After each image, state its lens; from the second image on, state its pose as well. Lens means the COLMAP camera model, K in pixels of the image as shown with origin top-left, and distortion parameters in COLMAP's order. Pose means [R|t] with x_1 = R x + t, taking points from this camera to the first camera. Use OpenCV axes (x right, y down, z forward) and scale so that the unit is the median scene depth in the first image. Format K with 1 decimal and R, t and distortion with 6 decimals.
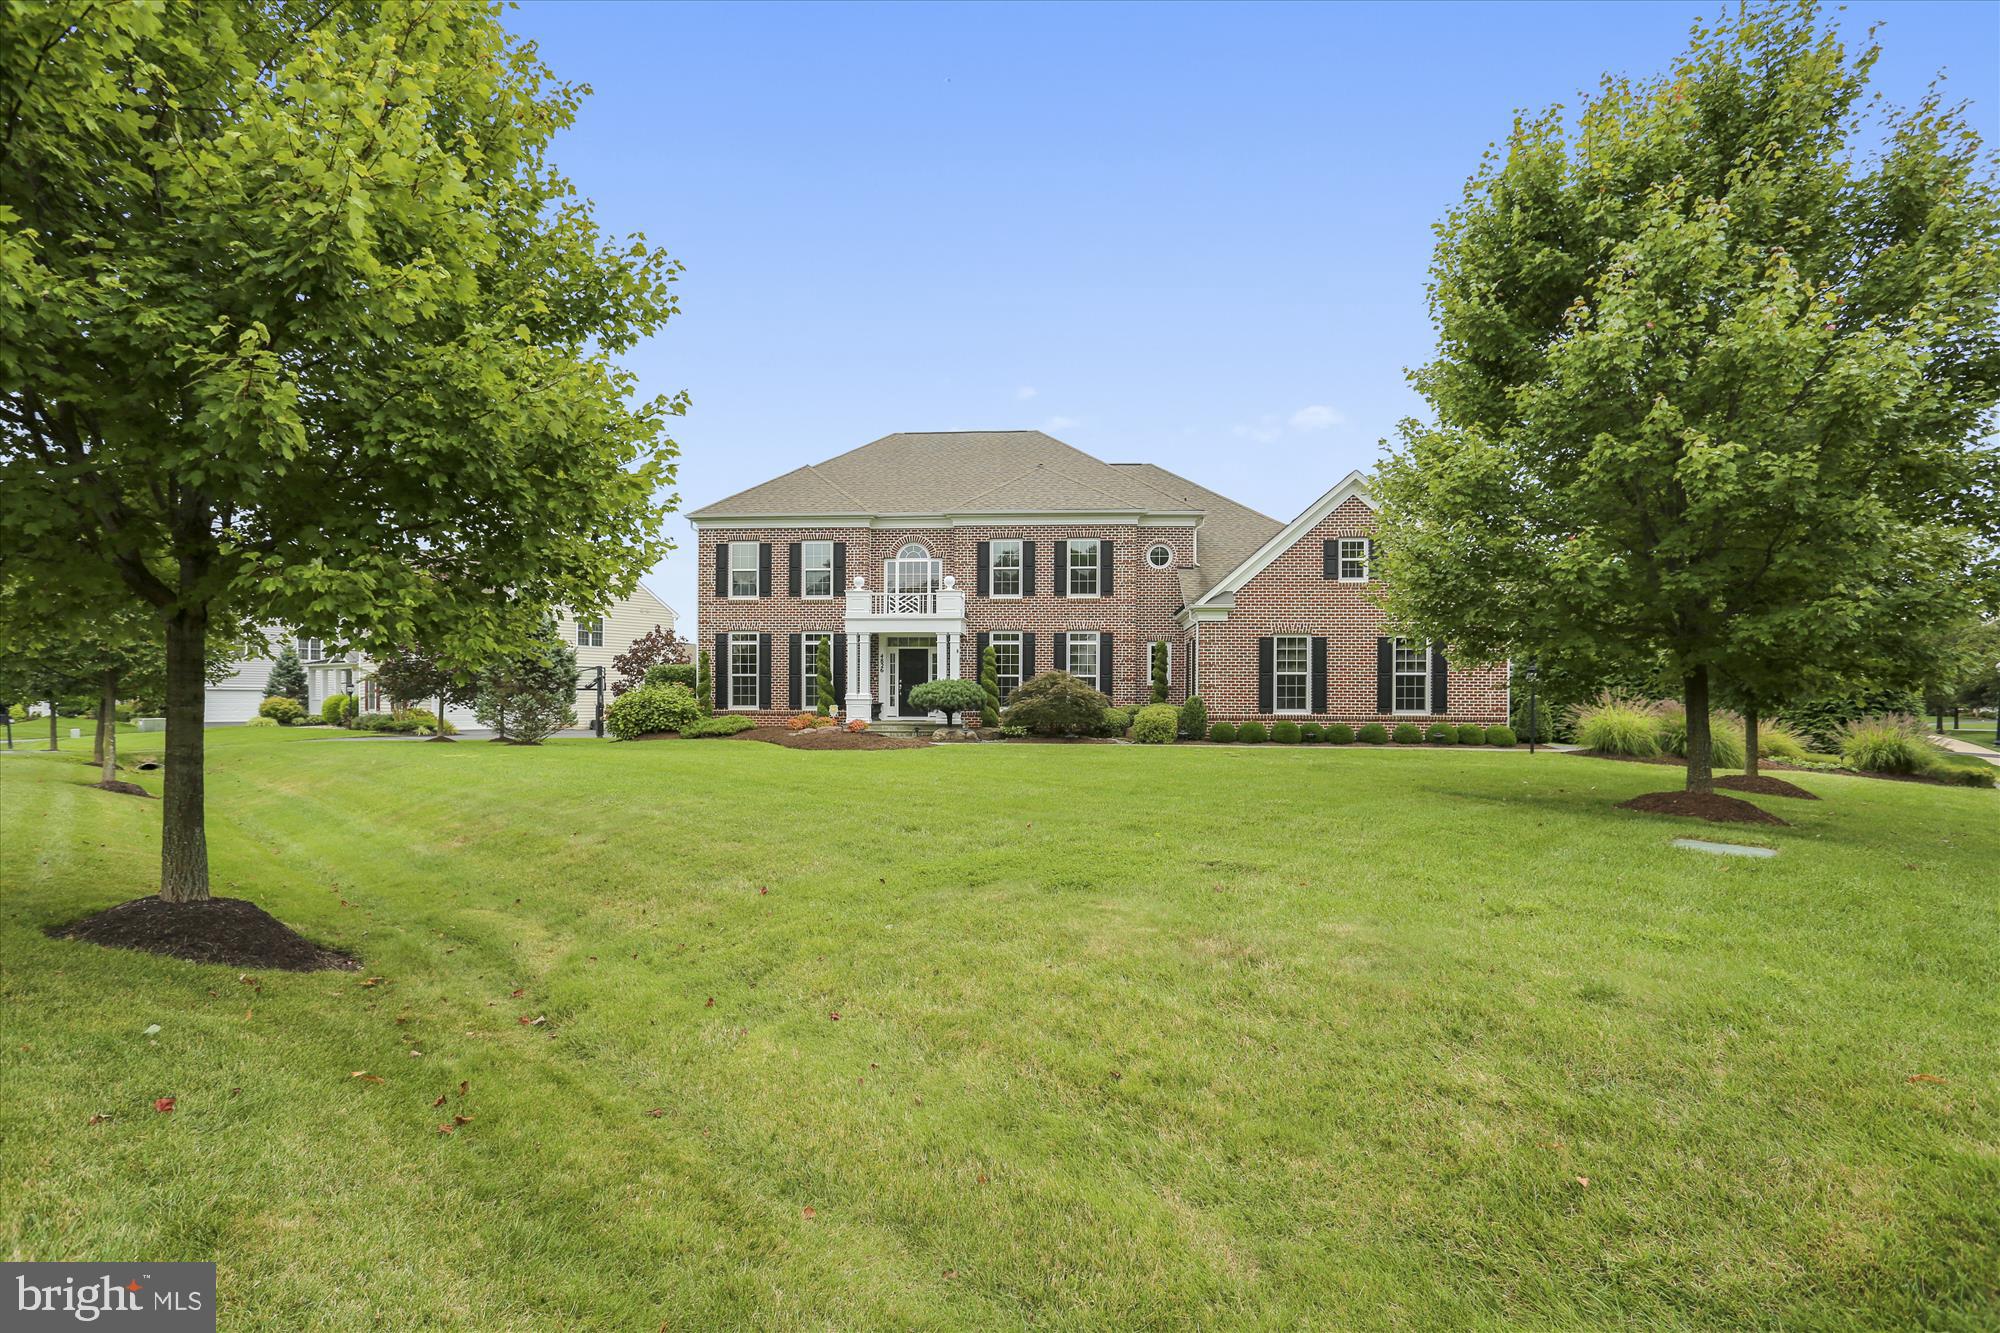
lens RADIAL K [[953.0, 0, 992.6], [0, 953.0, 662.0], [0, 0, 1]] dist [-0.001433, 0.000014]
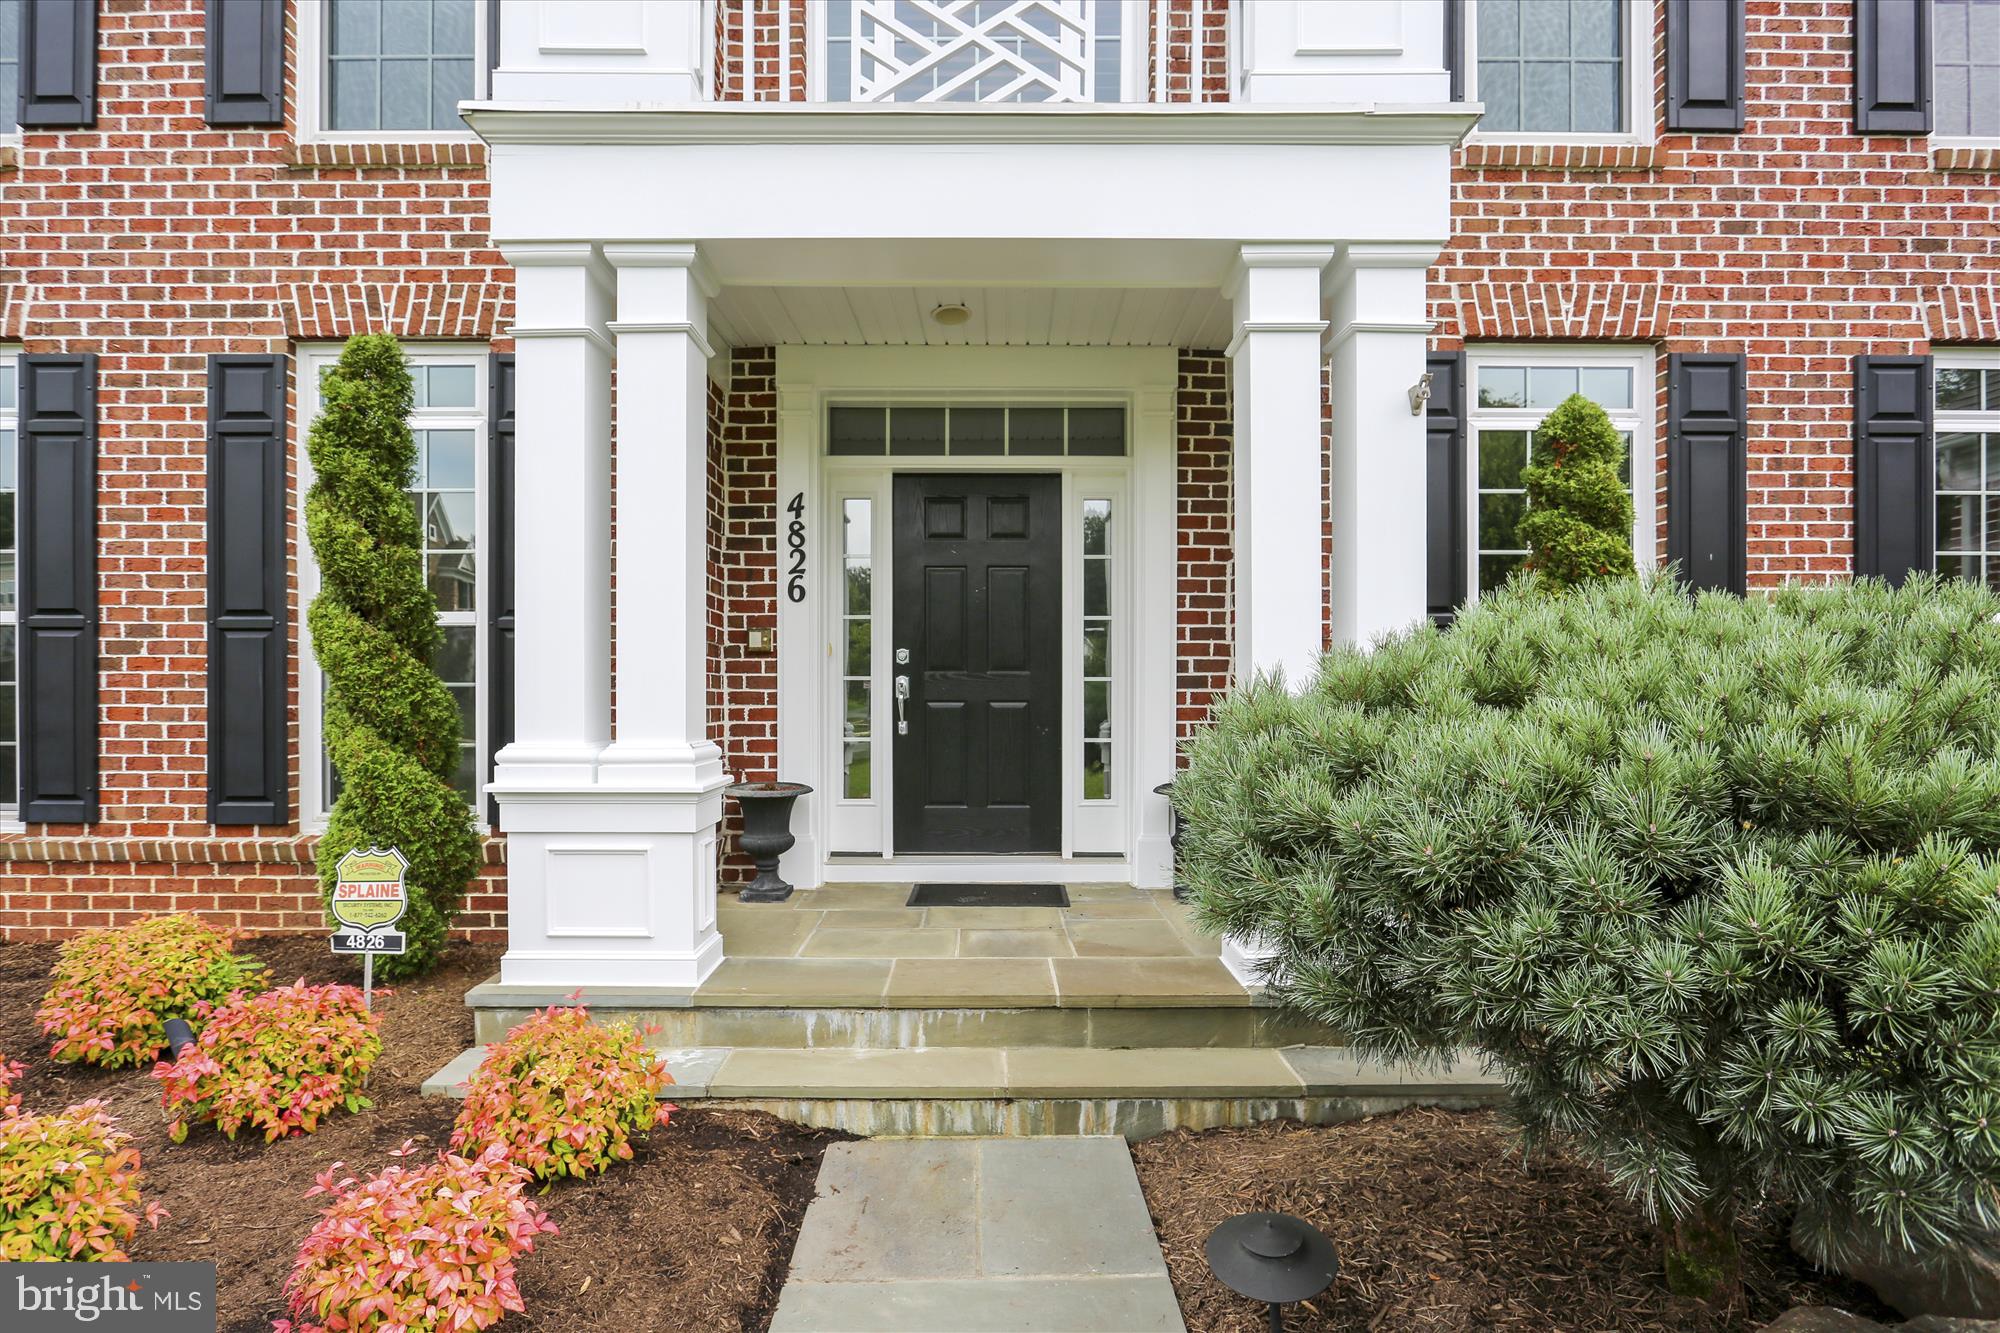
lens RADIAL K [[953.0, 0, 992.6], [0, 953.0, 662.0], [0, 0, 1]] dist [-0.001433, 0.000014]
pose [[0.996986, 0.001372, 0.077572, -0.096466], [-0.000898, 0.999981, -0.006148, 0.022794], [-0.077579, 0.006060, 0.996968, 0.842224]]
